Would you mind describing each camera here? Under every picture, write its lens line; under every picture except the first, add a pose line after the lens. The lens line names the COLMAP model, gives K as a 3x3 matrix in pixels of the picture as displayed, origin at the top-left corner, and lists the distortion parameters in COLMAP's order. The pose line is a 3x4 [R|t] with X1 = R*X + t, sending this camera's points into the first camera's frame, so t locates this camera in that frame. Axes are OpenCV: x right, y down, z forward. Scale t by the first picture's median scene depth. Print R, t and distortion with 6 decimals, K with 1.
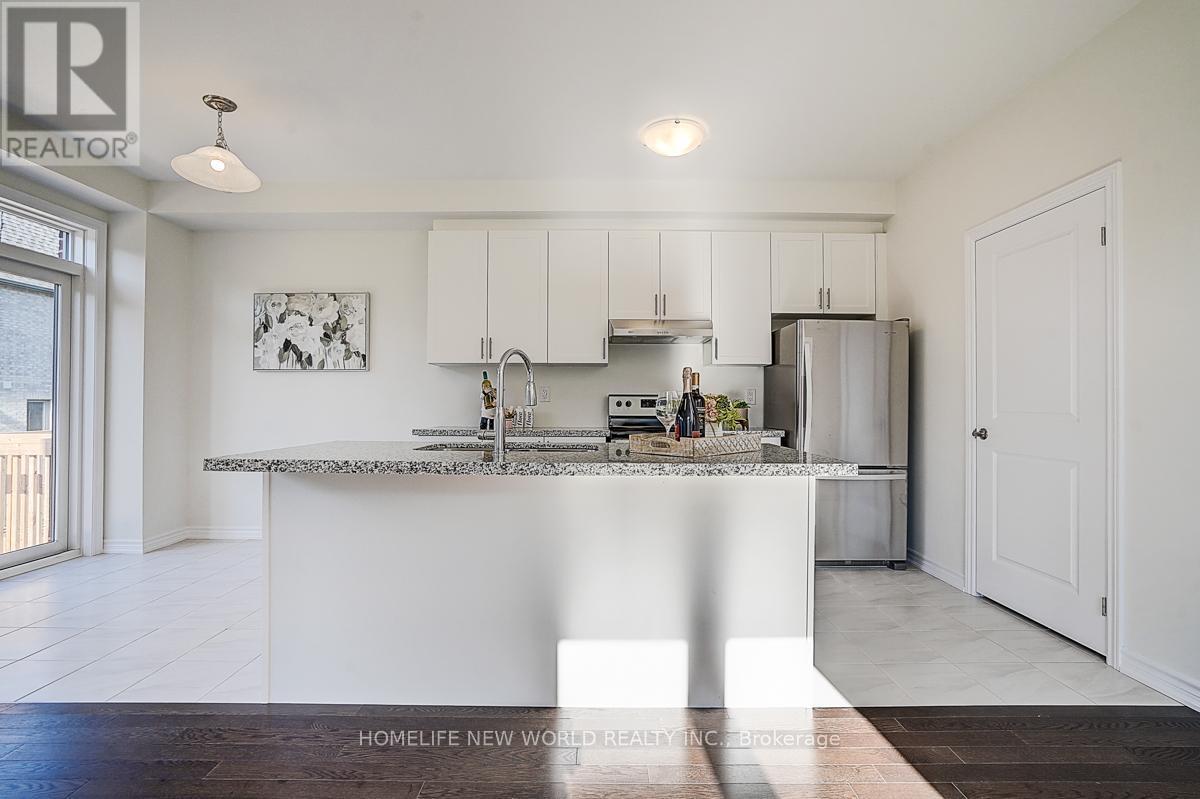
lens RADIAL K [[552.6, 0, 600.0], [0, 552.6, 399.5], [0, 0, 1]] dist [-0.054576, 0.027106]
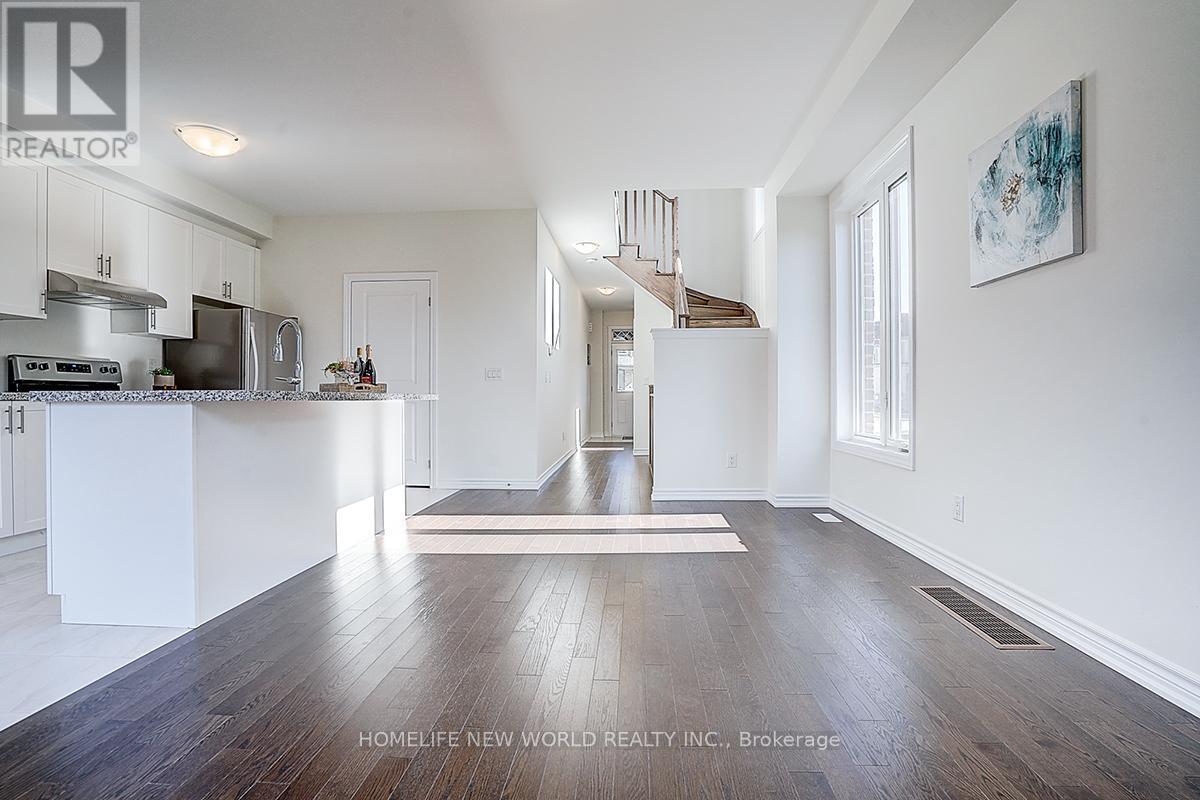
lens RADIAL K [[566.5, 0, 595.7], [0, 566.5, 397.7], [0, 0, 1]] dist [-0.052351, 0.021115]
pose [[0.073607, -0.005388, 0.997273, -0.751298], [-0.007780, 0.999952, 0.005977, 0.044855], [-0.997257, -0.008198, 0.073561, 0.063291]]
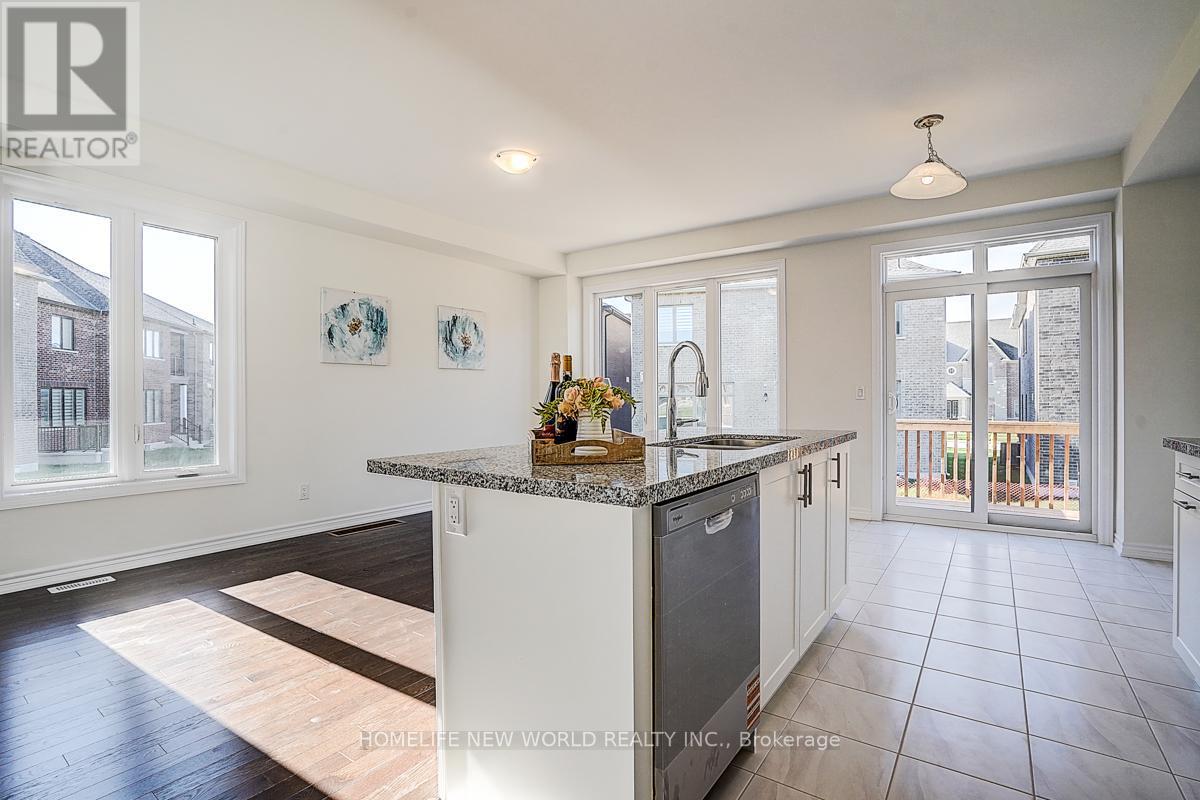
lens RADIAL K [[563.3, 0, 598.6], [0, 563.3, 400.3], [0, 0, 1]] dist [-0.060644, 0.024898]
pose [[-0.588053, 0.002122, -0.808820, 0.401990], [0.010776, 0.999928, -0.005211, 0.010770], [0.808751, -0.011780, -0.588033, 0.748692]]
